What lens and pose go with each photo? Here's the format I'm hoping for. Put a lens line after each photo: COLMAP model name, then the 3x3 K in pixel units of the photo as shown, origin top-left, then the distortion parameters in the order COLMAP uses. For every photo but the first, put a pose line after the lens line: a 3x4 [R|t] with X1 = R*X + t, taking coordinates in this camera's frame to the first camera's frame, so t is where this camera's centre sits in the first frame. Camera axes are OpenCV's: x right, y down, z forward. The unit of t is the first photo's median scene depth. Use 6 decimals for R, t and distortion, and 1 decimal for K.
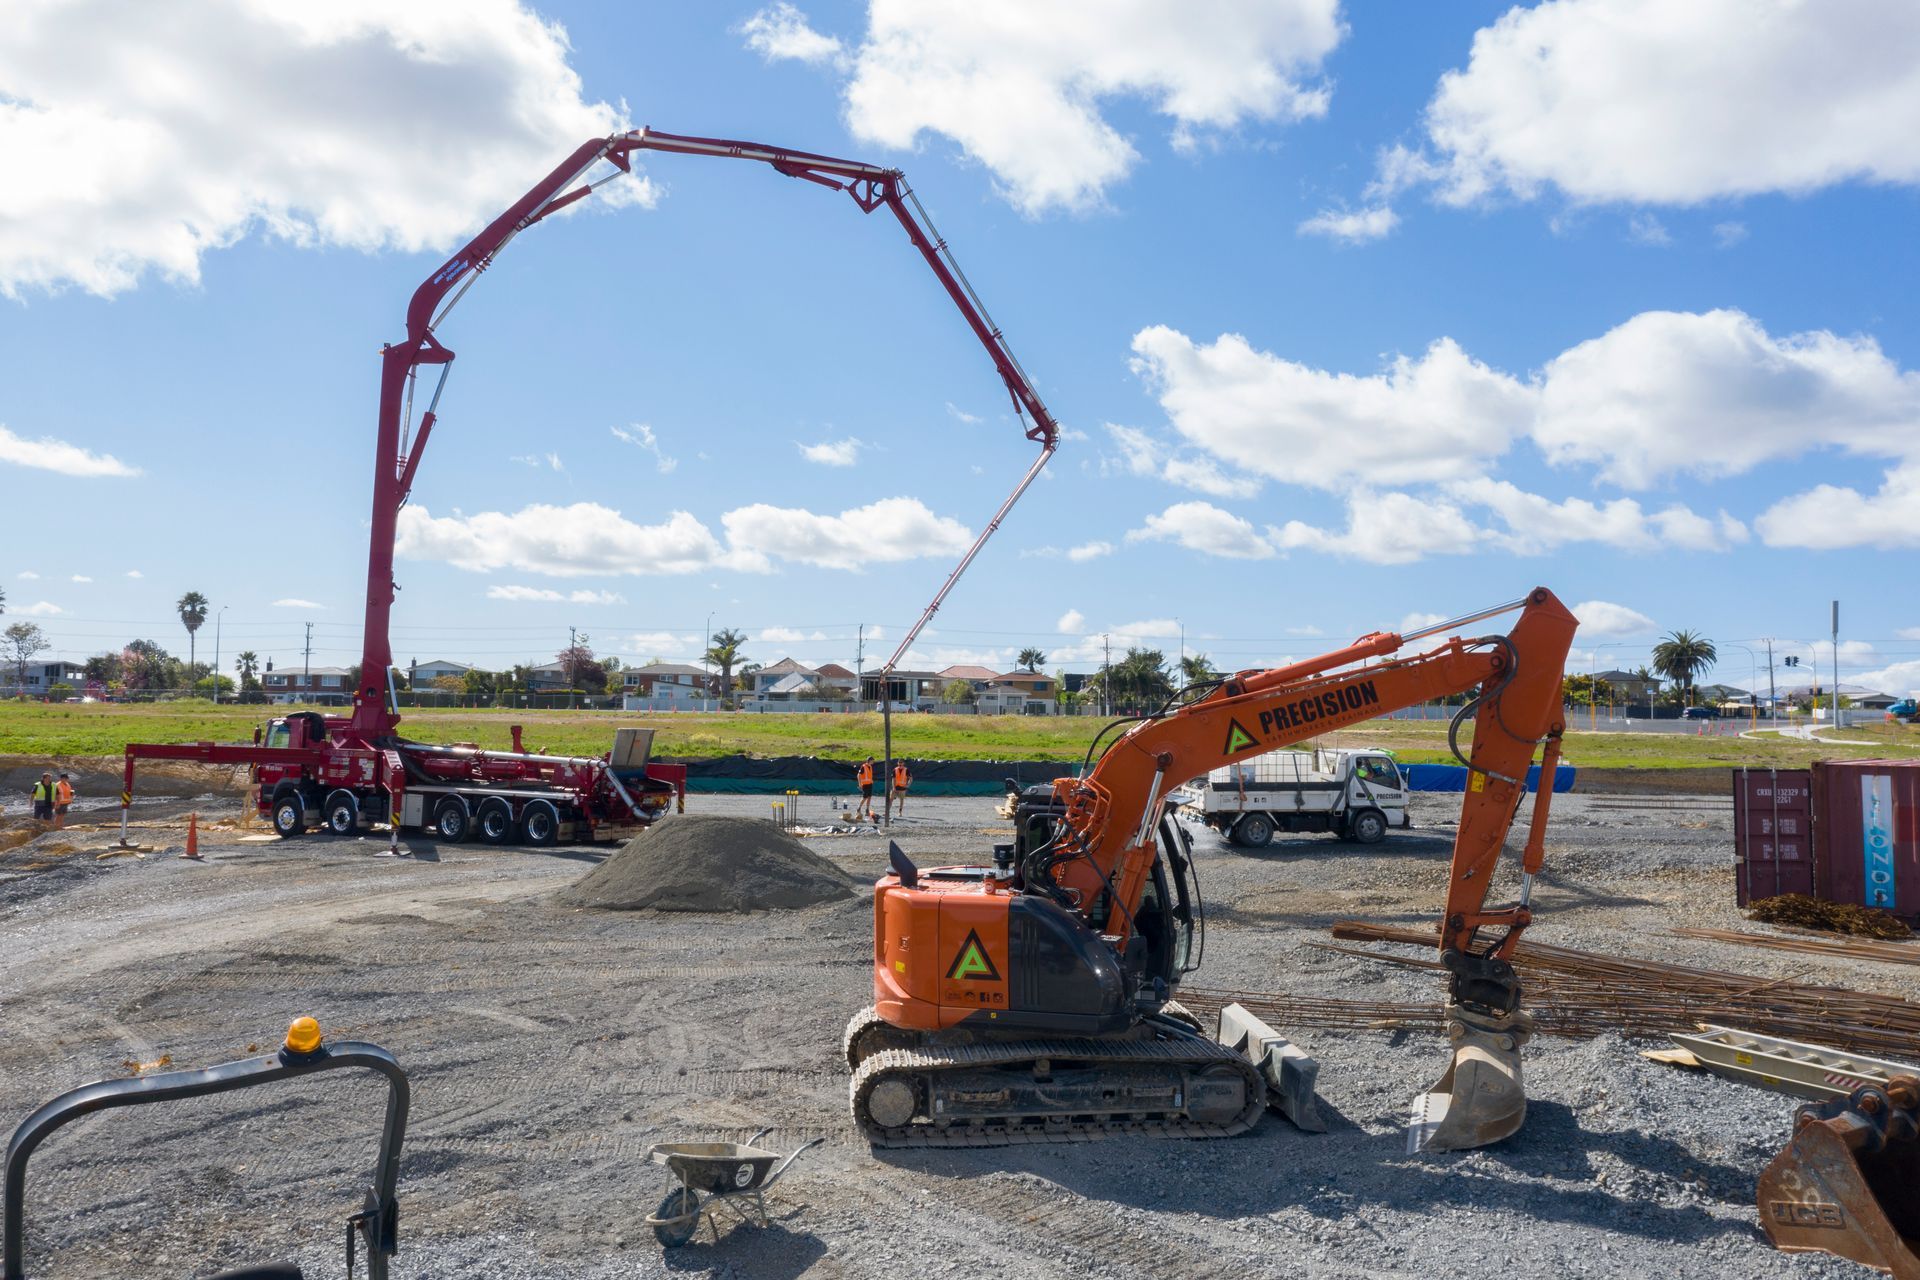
lens RADIAL K [[1425.0, 0, 959.9], [0, 1425.0, 726.6], [0, 0, 1]] dist [0.001170, 0.000635]
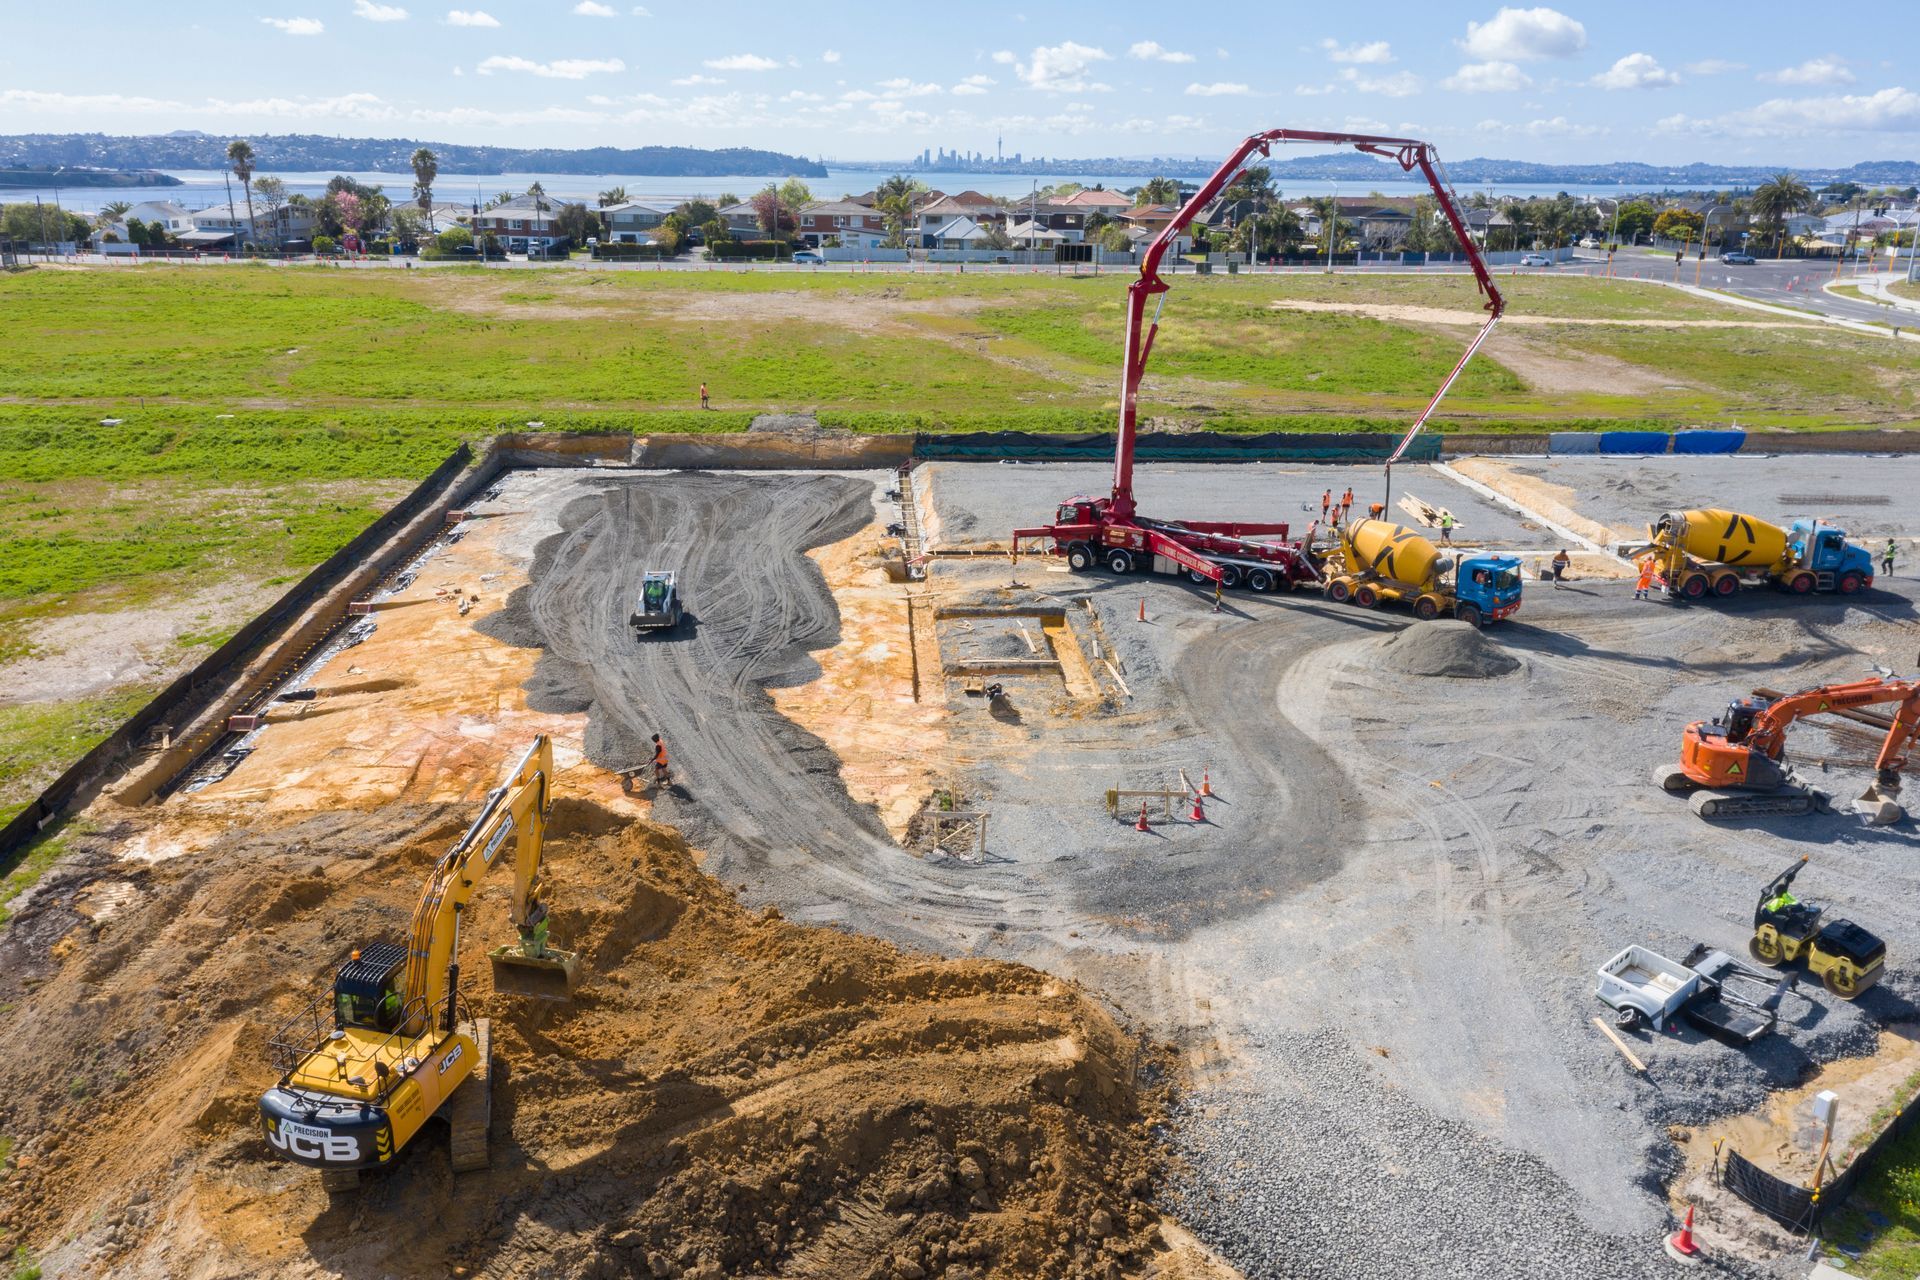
lens RADIAL K [[1385.0, 0, 960.0], [0, 1385.0, 640.0], [0, 0, 1]] dist [0.022415, 0.001153]
pose [[0.999951, -0.005156, -0.008472, -0.623258], [0.007607, 0.946810, 0.321705, -0.417964], [0.006363, -0.321753, 0.946802, -0.716248]]
